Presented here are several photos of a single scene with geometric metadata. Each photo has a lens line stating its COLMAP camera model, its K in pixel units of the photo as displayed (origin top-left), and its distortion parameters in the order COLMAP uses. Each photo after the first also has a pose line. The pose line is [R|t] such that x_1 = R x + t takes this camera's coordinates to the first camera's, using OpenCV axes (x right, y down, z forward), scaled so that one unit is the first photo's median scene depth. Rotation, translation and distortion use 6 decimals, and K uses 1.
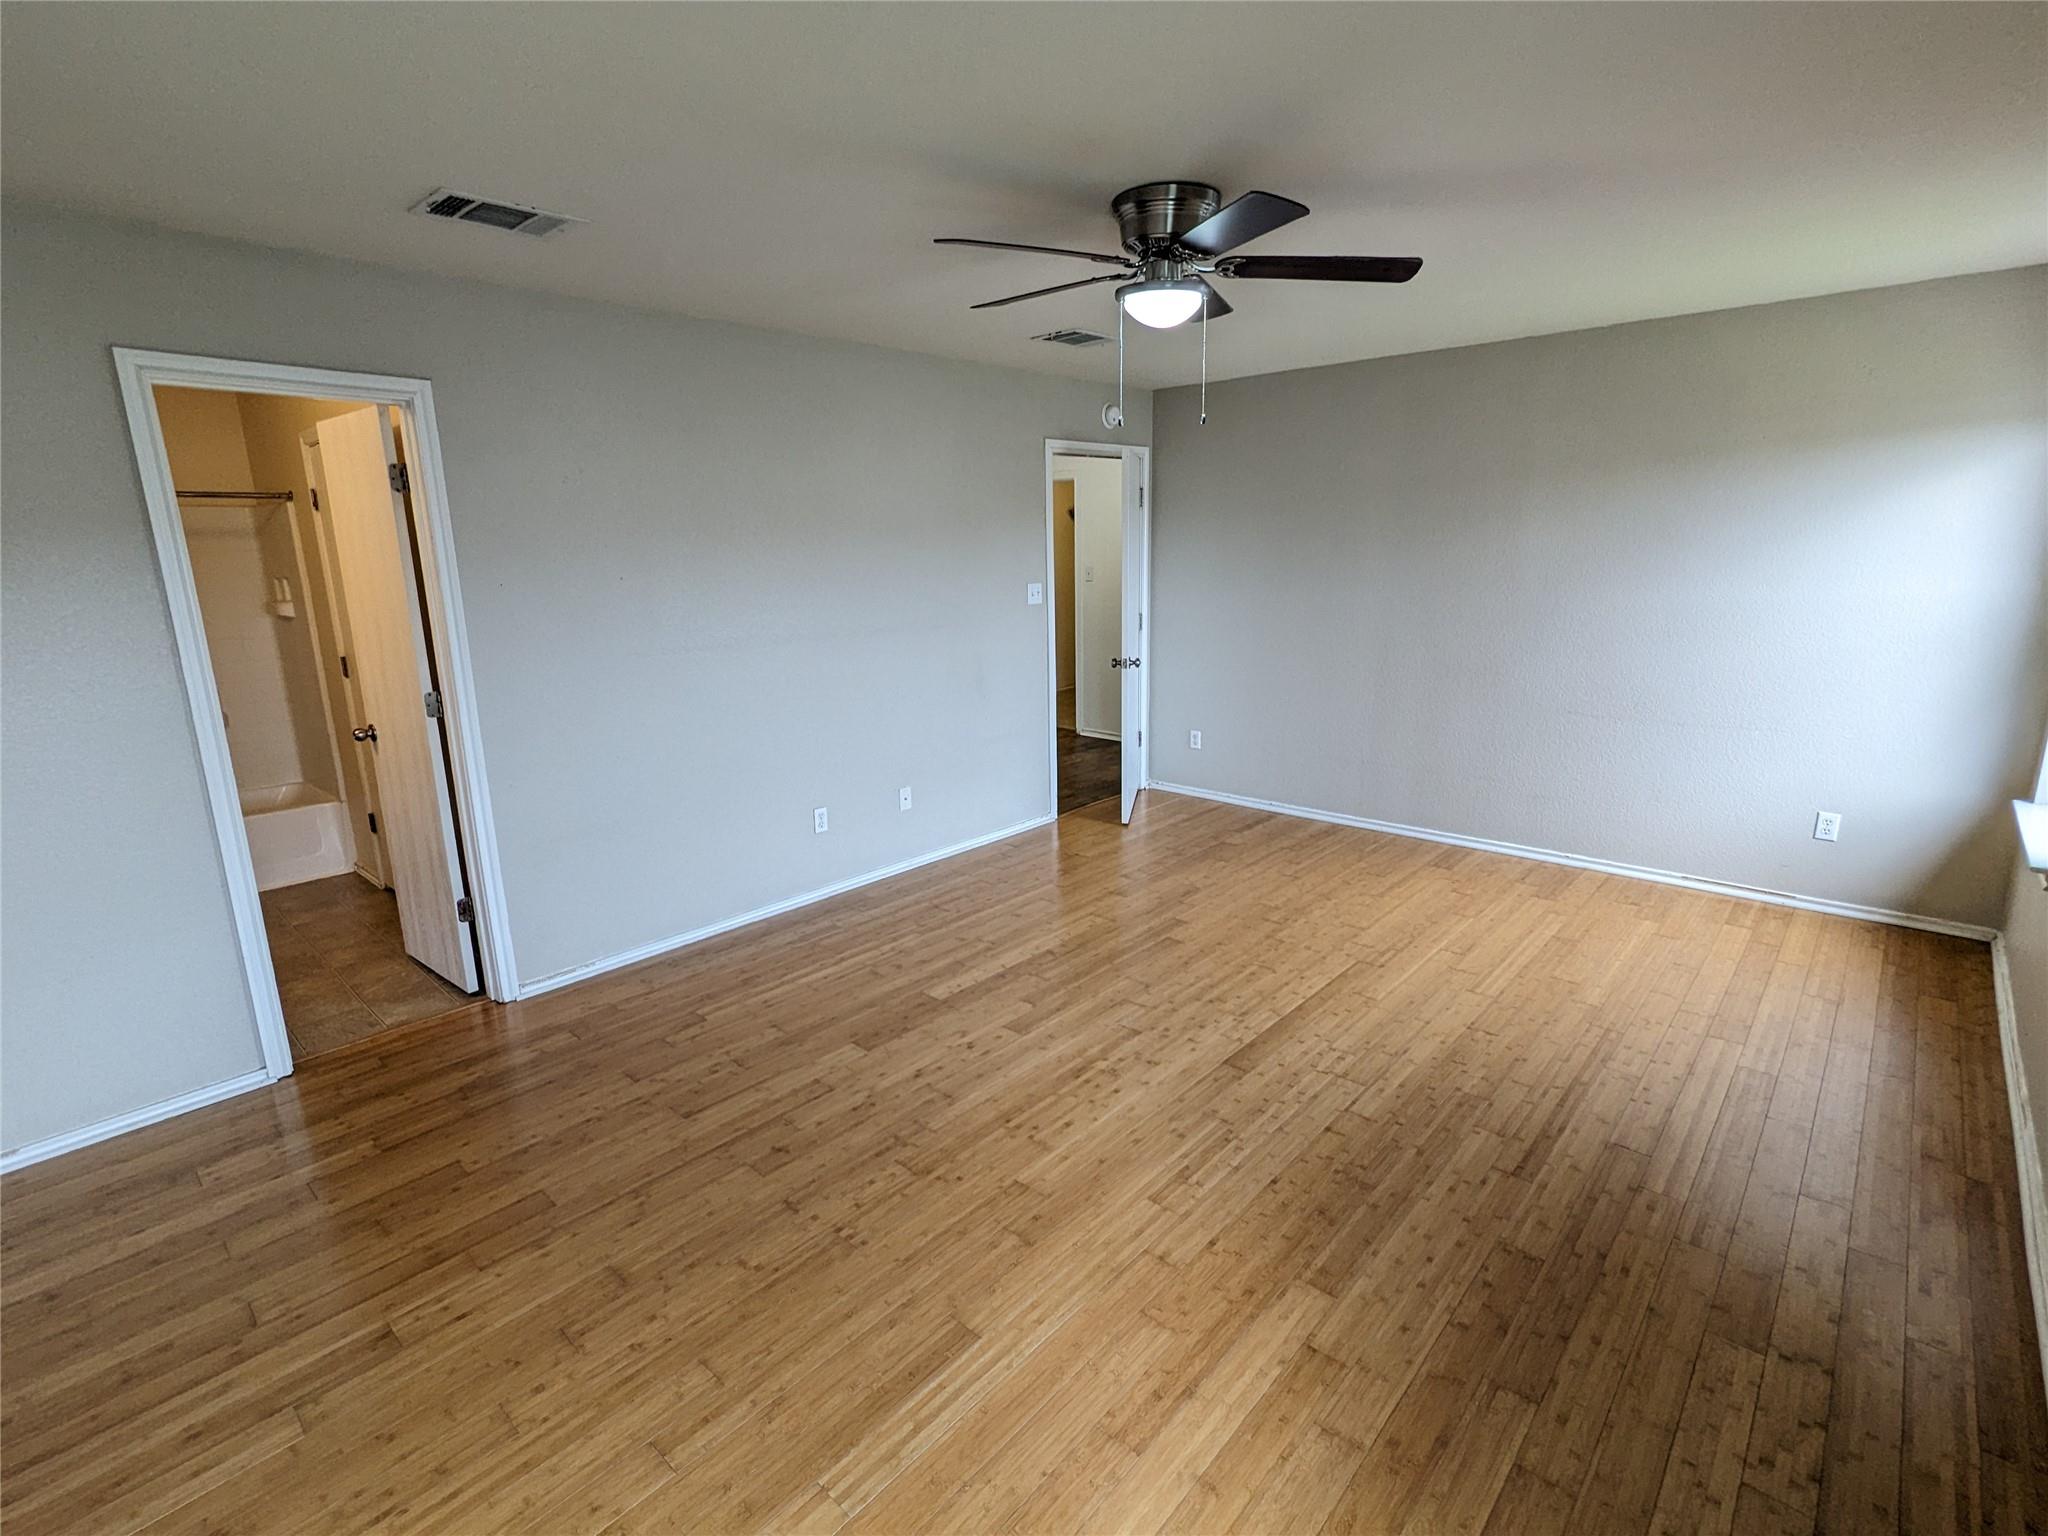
lens RADIAL K [[968.1, 0, 1024.8], [0, 968.1, 773.7], [0, 0, 1]] dist [-0.001413, 0.000178]
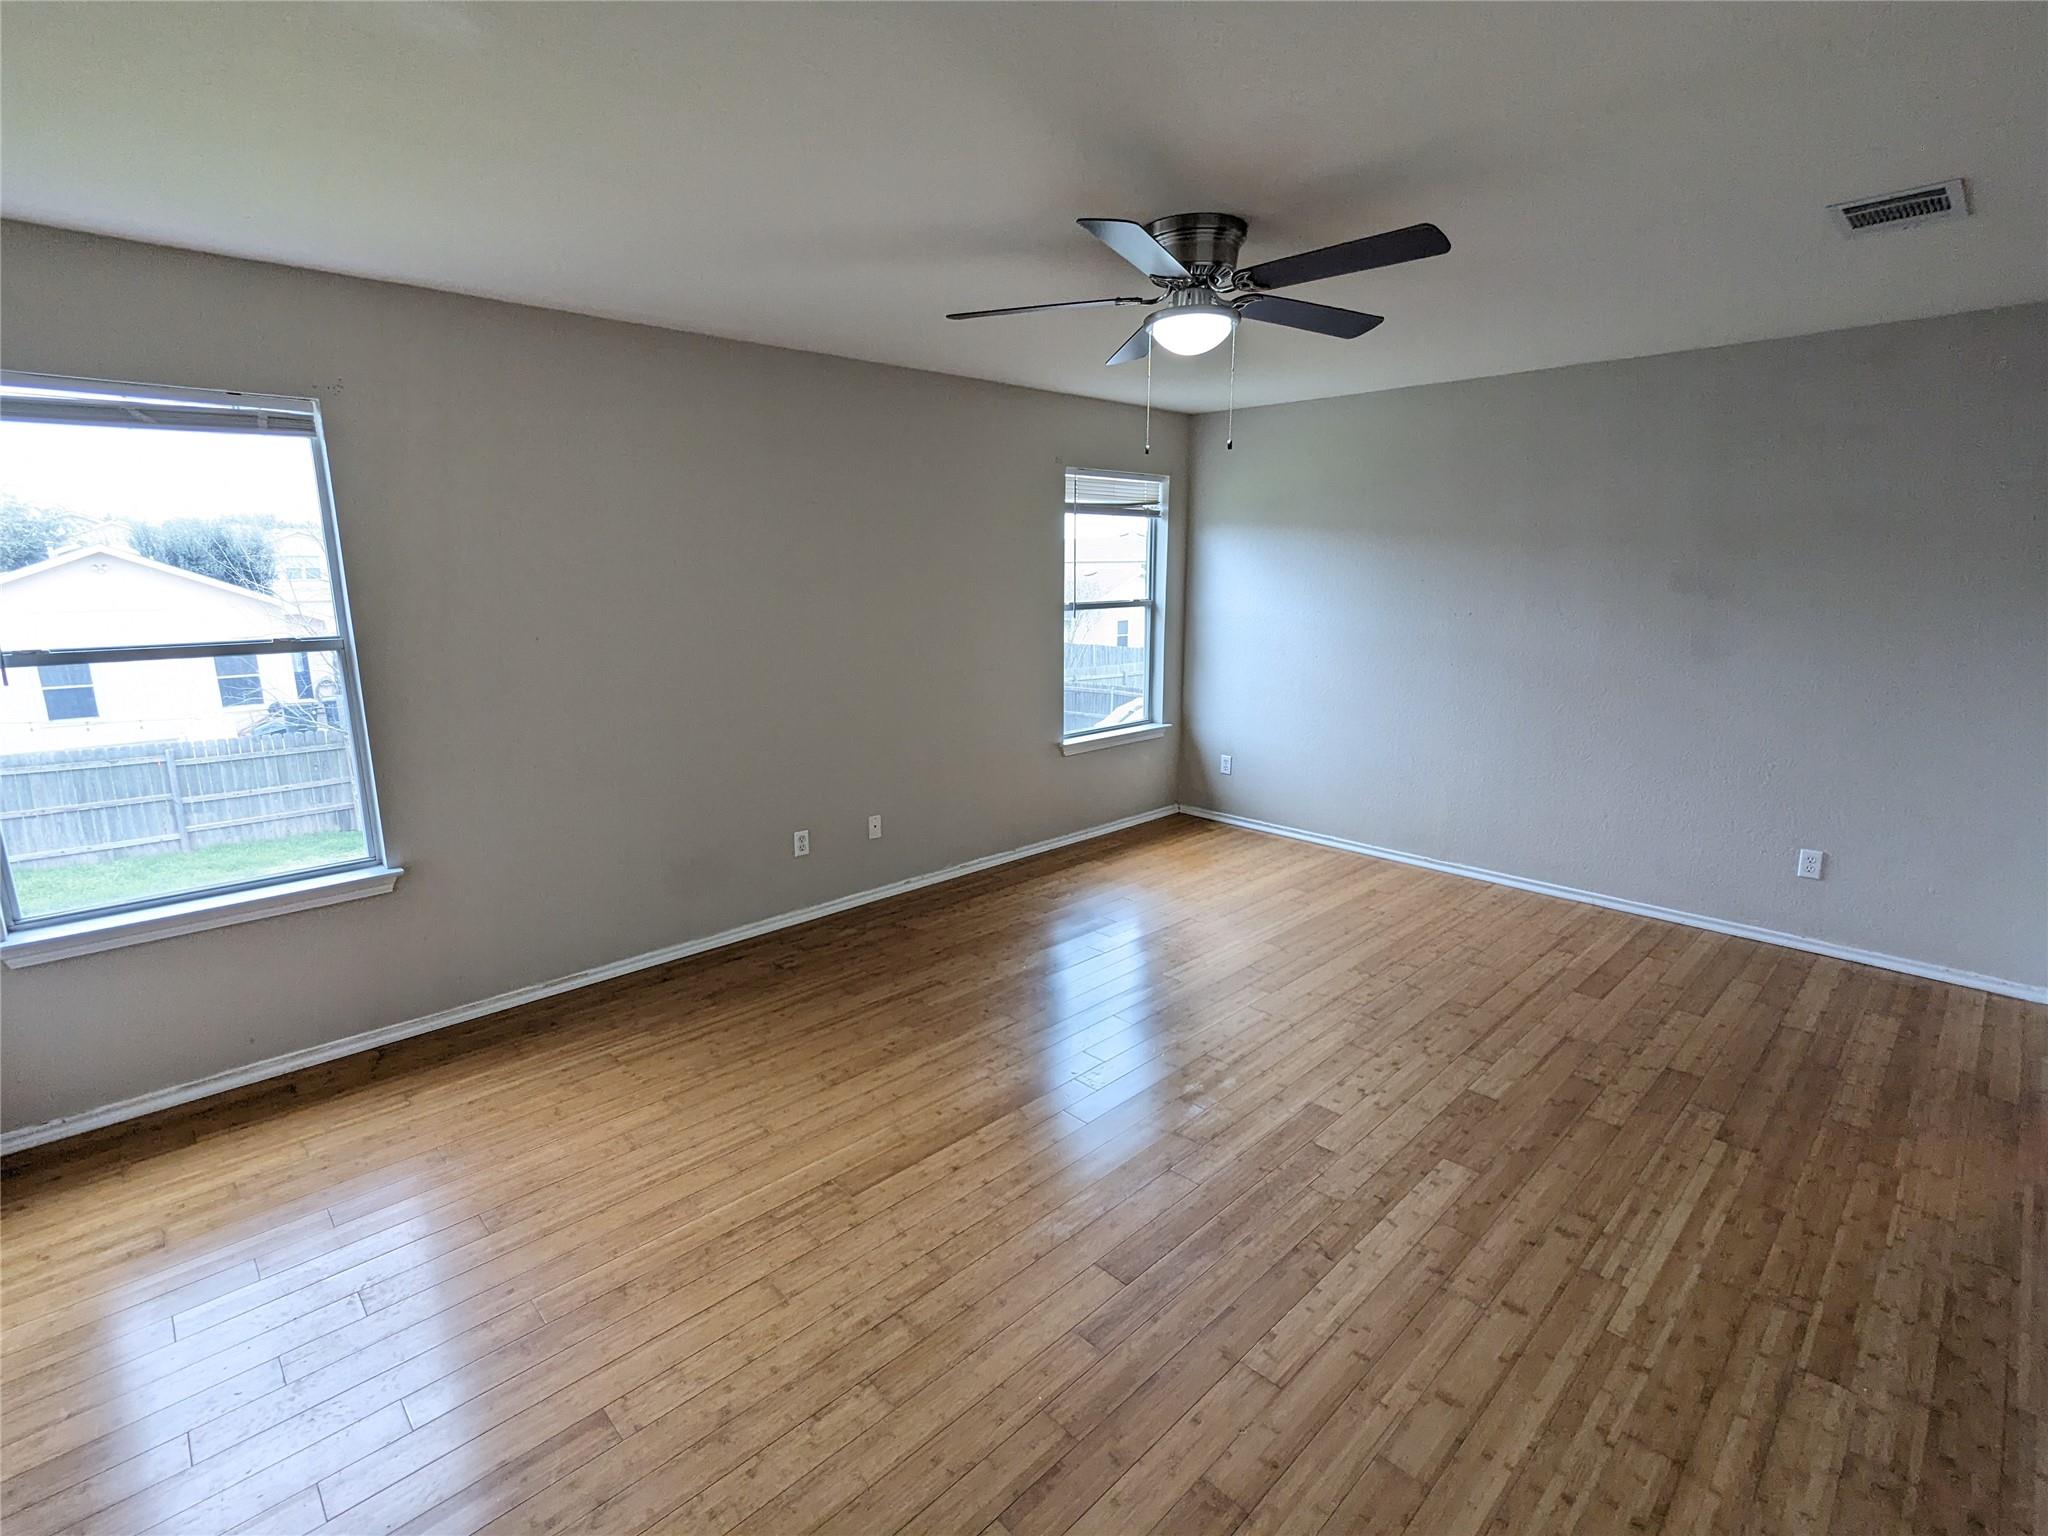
lens RADIAL K [[968.1, 0, 1025.5], [0, 968.1, 766.6], [0, 0, 1]] dist [-0.001413, 0.000178]
pose [[-0.997686, 0.012745, 0.066782, 0.192122], [0.039890, 0.905156, 0.423203, -0.394399], [-0.055055, 0.424888, -0.903570, 1.624300]]
